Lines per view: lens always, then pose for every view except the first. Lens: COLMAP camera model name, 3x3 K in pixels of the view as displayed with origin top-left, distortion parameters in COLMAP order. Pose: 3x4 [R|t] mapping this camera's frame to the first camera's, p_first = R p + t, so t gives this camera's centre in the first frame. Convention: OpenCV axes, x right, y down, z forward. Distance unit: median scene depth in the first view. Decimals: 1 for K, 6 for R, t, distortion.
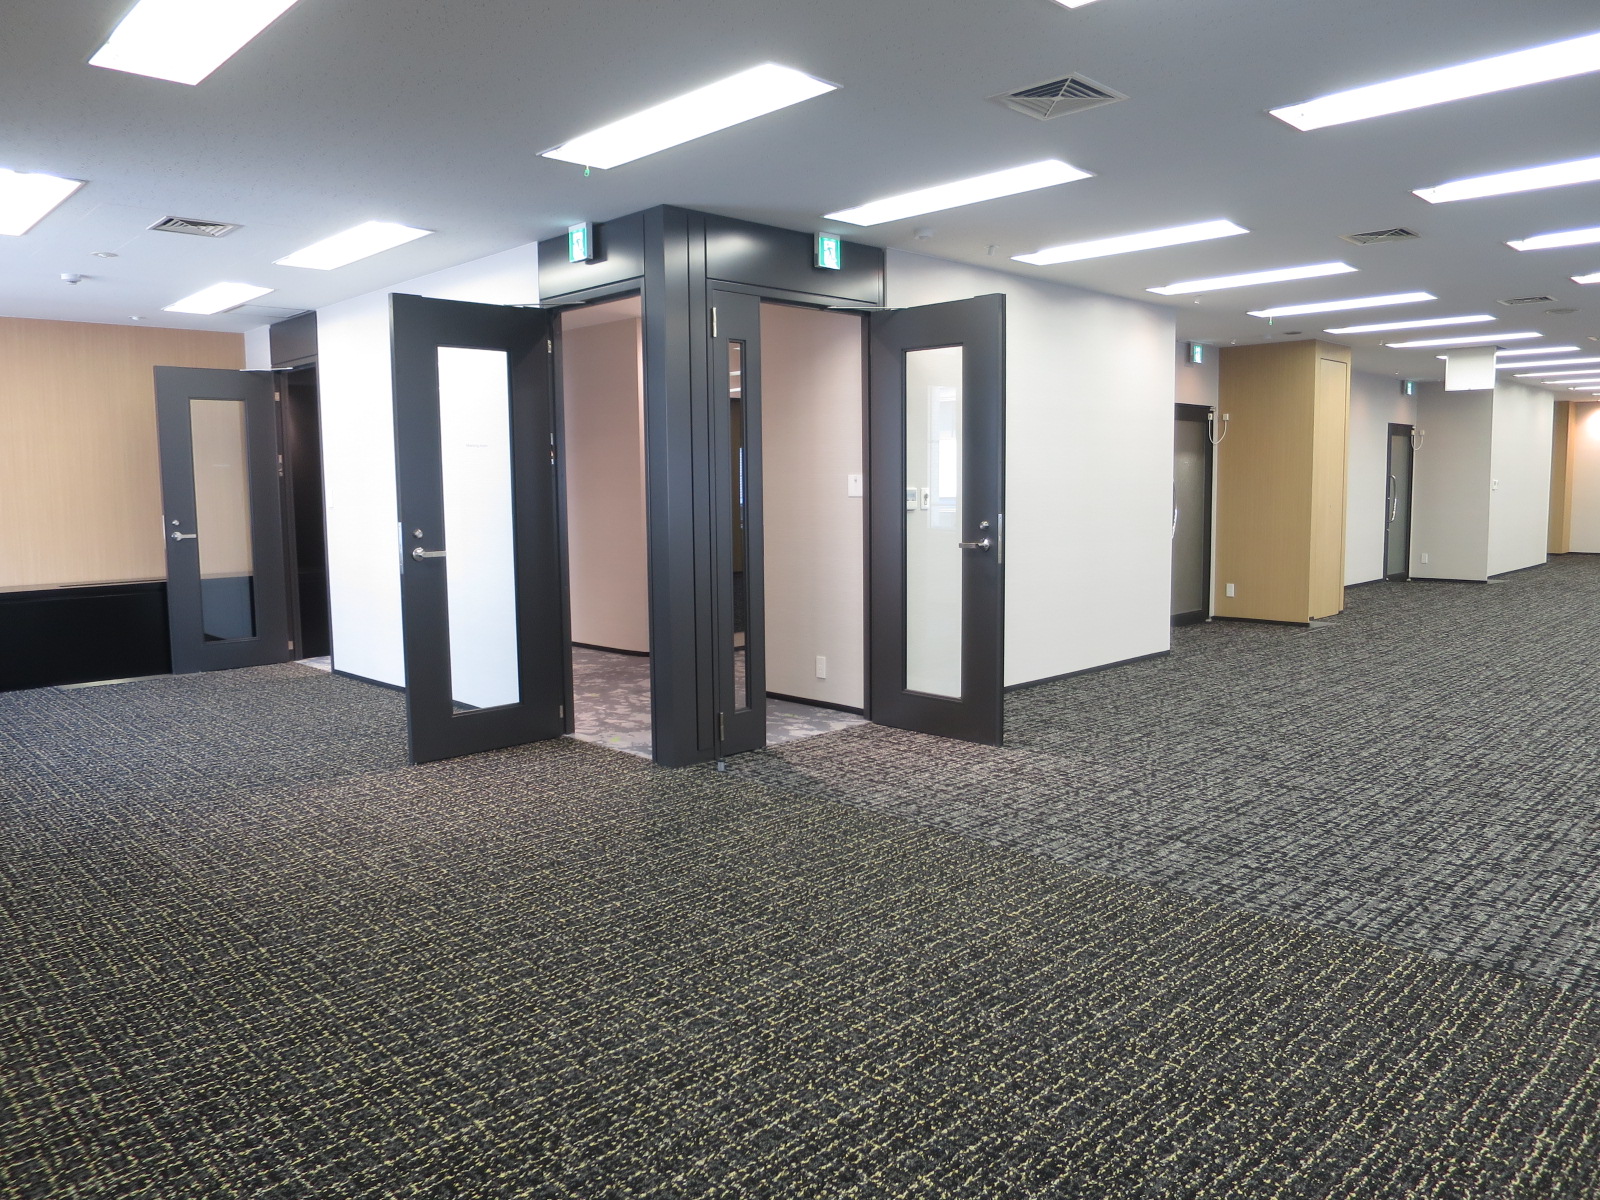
lens RADIAL K [[1162.5, 0, 805.4], [0, 1162.5, 603.8], [0, 0, 1]] dist [-0.046565, 0.009826]
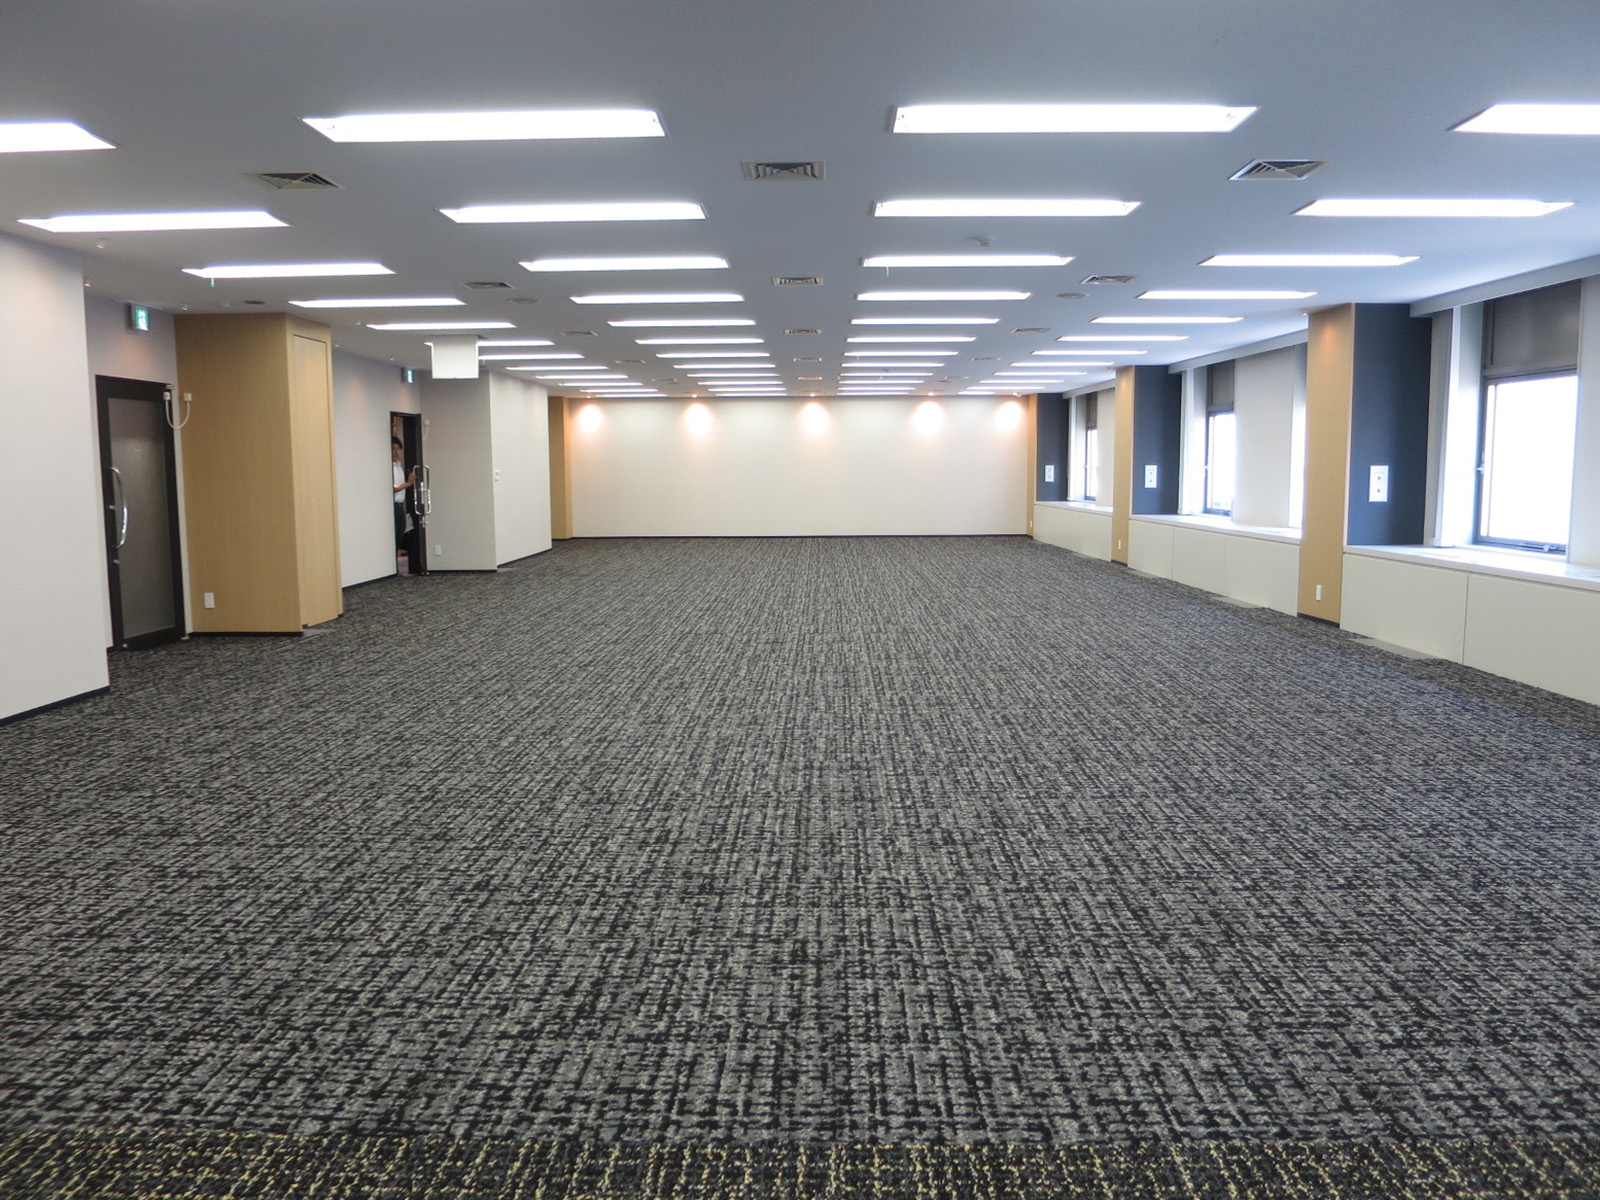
lens RADIAL K [[1162.5, 0, 798.7], [0, 1162.5, 598.7], [0, 0, 1]] dist [-0.046565, 0.009826]
pose [[0.725048, -0.070918, 0.685037, 0.215132], [0.068494, 0.997178, 0.030737, -0.019877], [-0.685284, 0.024635, 0.727859, 0.176104]]
